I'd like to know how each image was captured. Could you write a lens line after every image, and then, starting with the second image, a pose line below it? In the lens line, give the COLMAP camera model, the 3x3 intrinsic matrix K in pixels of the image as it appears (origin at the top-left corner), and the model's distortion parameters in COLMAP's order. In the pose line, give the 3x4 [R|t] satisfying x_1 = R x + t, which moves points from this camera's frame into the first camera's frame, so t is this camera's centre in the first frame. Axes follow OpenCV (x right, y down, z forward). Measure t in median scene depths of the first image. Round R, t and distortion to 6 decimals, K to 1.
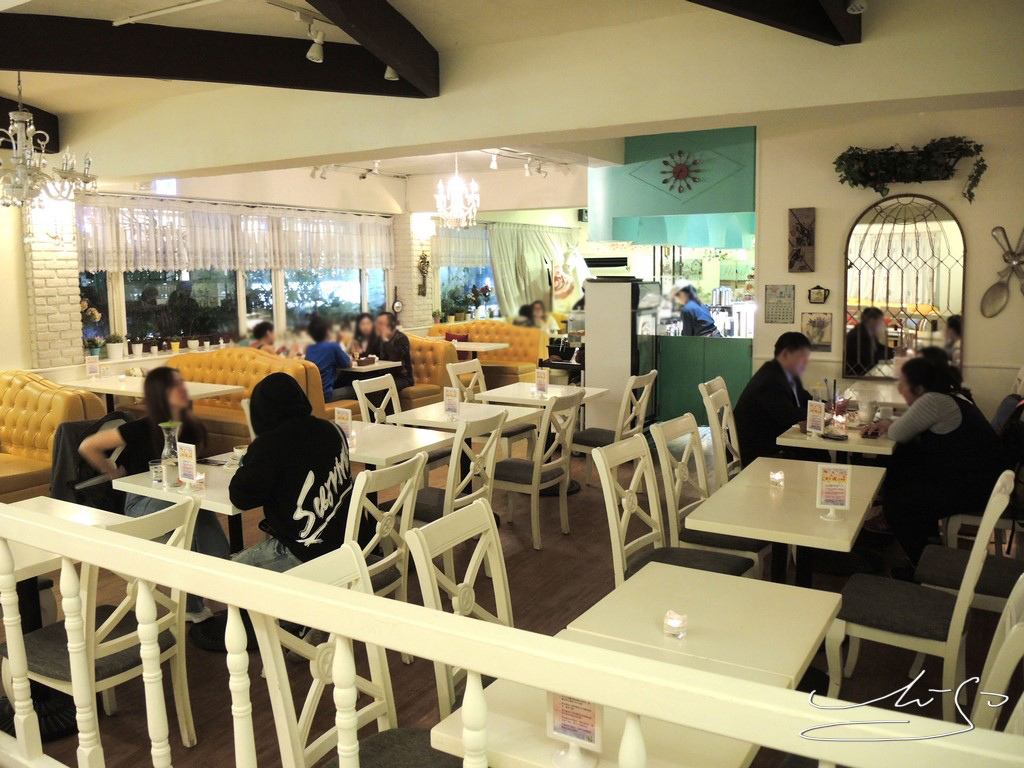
lens RADIAL K [[846.0, 0, 512.0], [0, 846.0, 384.0], [0, 0, 1]] dist [-0.021462, -0.061183]
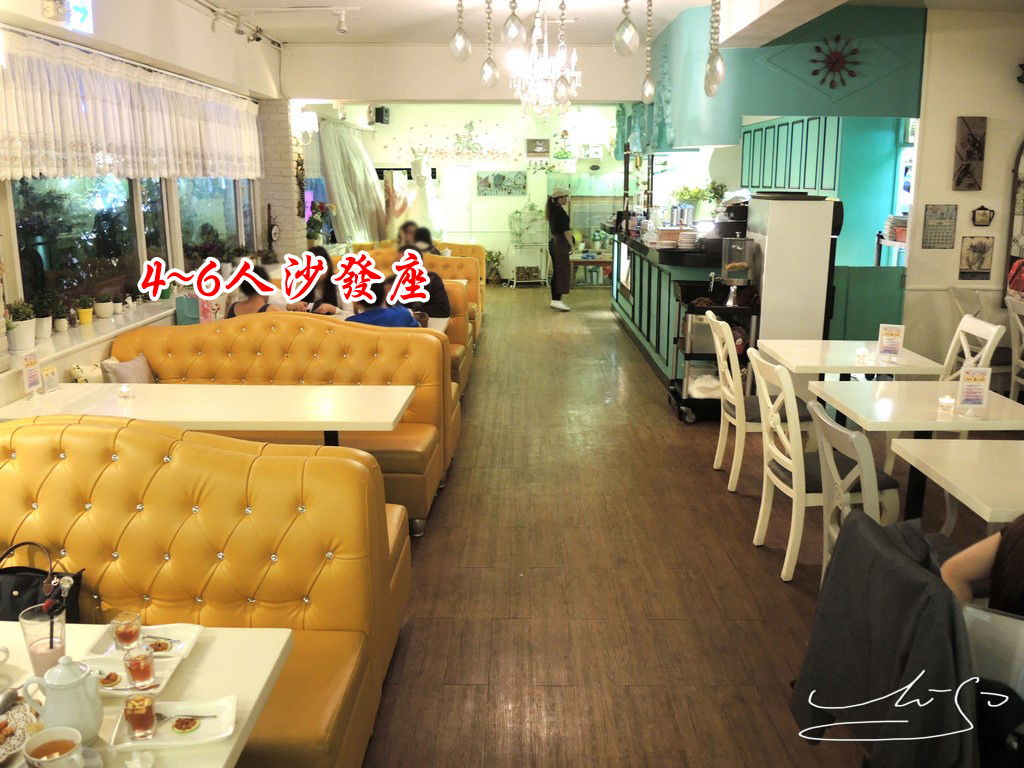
lens RADIAL K [[846.0, 0, 512.0], [0, 846.0, 384.0], [0, 0, 1]] dist [-0.021462, -0.061183]
pose [[0.872427, -0.103023, 0.477763, -0.487183], [0.055680, 0.992118, 0.112260, -0.053201], [-0.485562, -0.071337, 0.871286, 0.433580]]
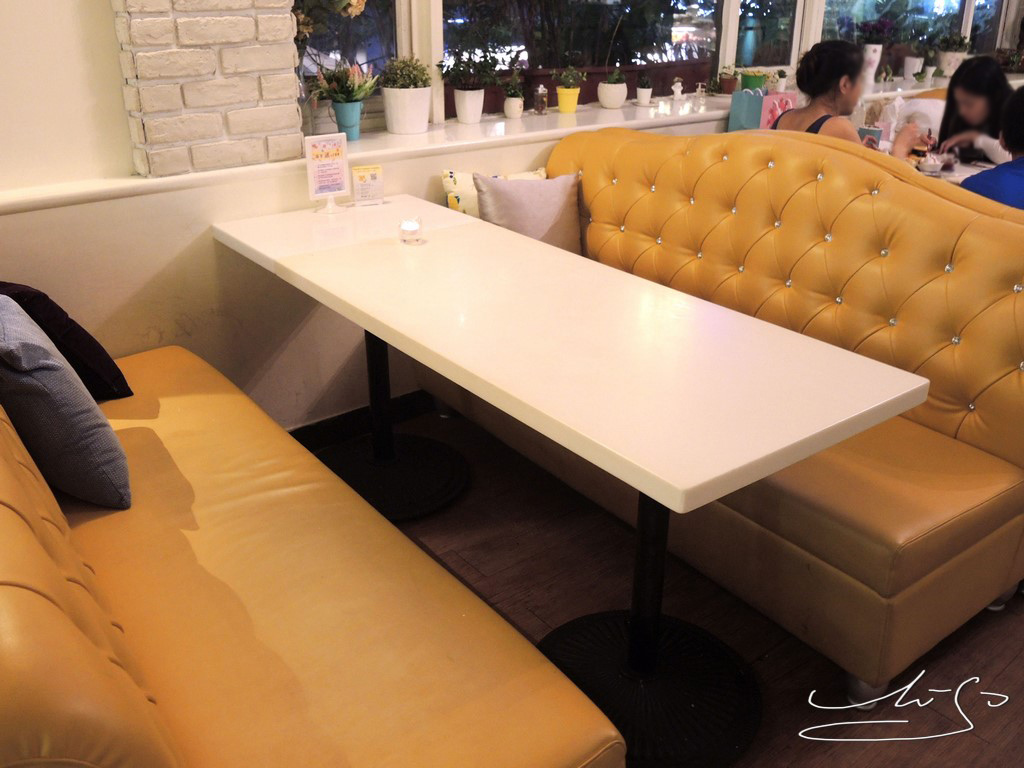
lens RADIAL K [[934.2, 0, 512.0], [0, 934.2, 384.0], [0, 0, 1]] dist [-0.009096, -0.096097]
pose [[0.924609, 0.171302, -0.340225, -0.305639], [-0.068638, 0.953479, 0.293540, -0.050758], [0.374682, -0.248057, 0.893354, 0.695261]]
